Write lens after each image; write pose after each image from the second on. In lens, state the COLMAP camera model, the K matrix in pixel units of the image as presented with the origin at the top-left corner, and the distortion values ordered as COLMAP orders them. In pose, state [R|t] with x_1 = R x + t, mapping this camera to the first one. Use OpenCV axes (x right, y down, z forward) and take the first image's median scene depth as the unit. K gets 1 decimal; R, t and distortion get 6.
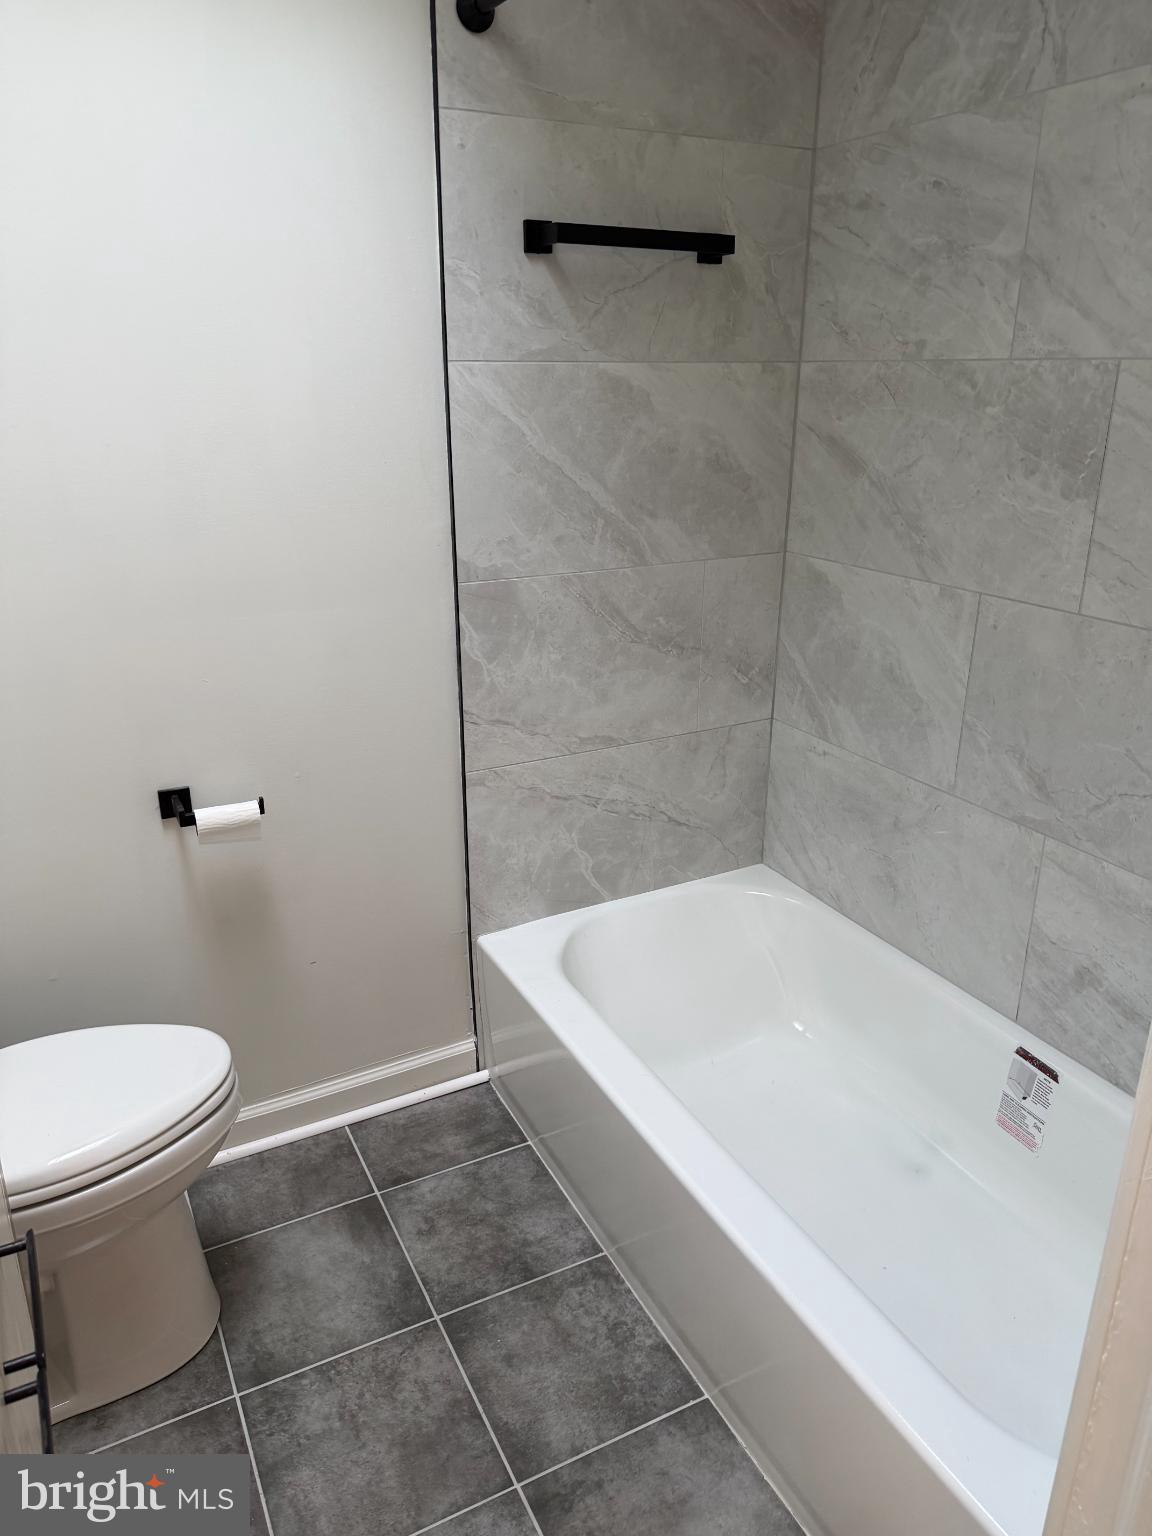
lens RADIAL K [[1087.9, 0, 579.7], [0, 1087.9, 768.1], [0, 0, 1]] dist [0.007216, -0.007722]
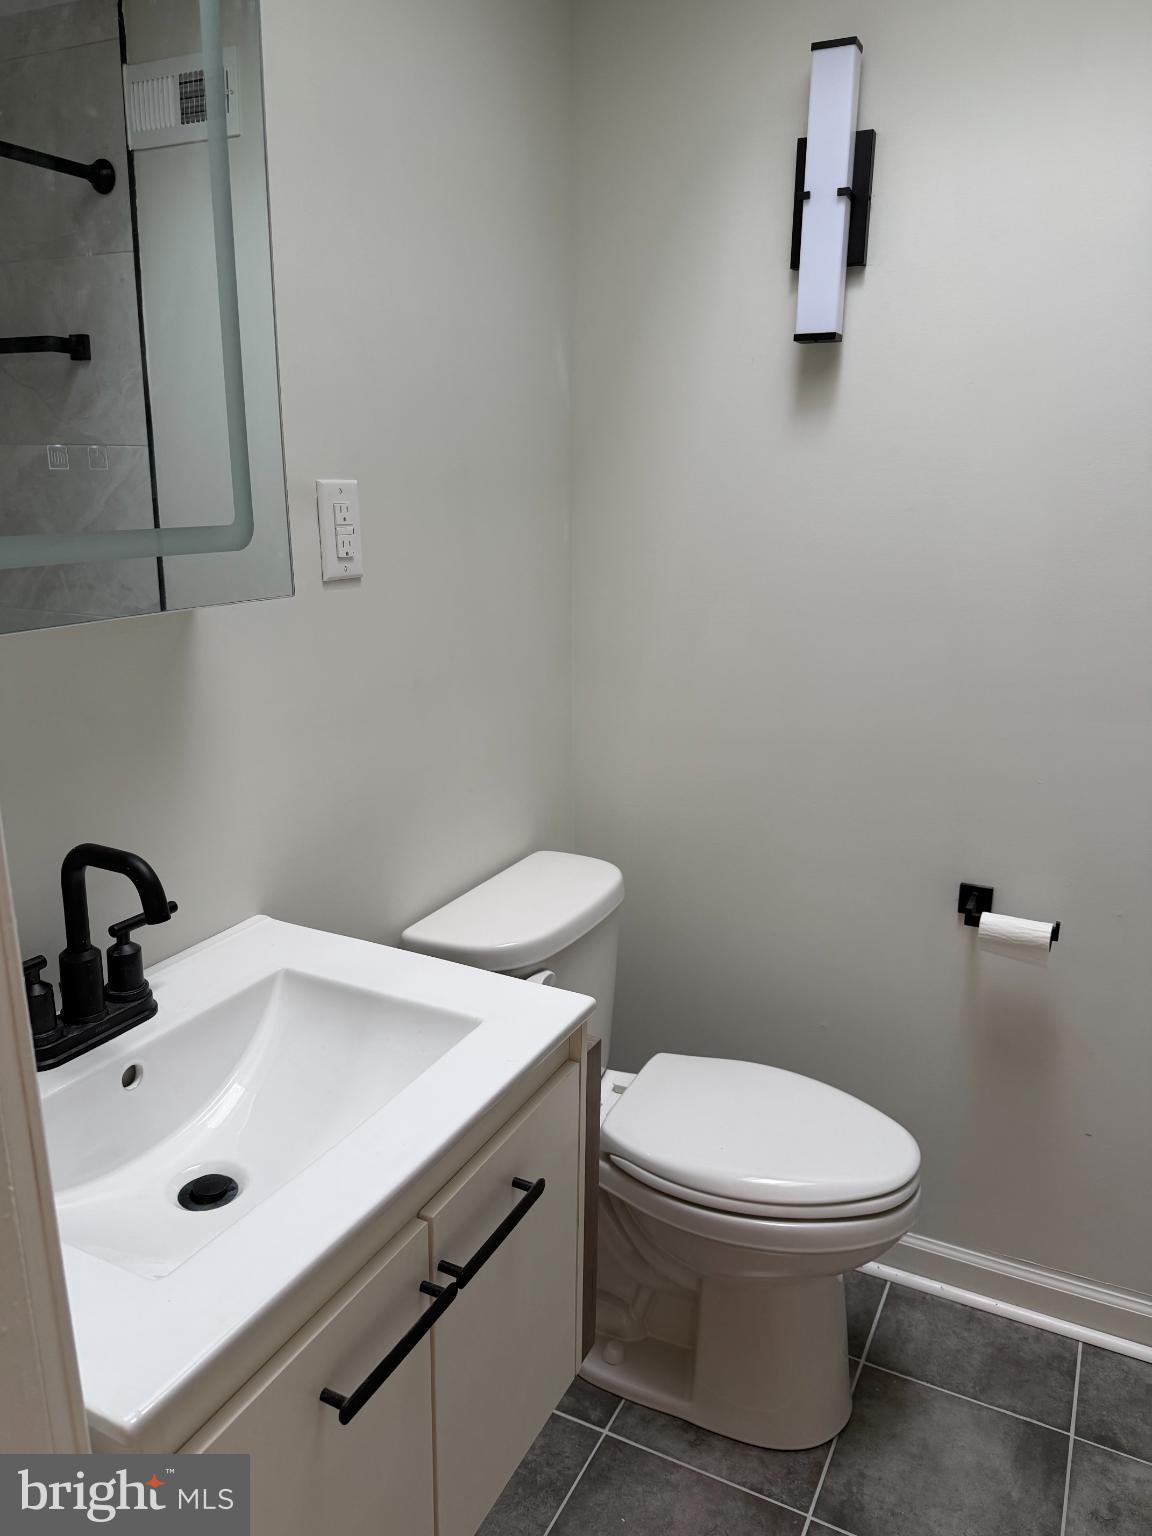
lens RADIAL K [[1087.9, 0, 583.3], [0, 1087.9, 772.6], [0, 0, 1]] dist [0.007216, -0.007722]
pose [[0.595454, 0.210790, -0.775243, 0.136869], [-0.290221, 0.956241, 0.037089, -0.010557], [0.749137, 0.202907, 0.630573, 0.118314]]
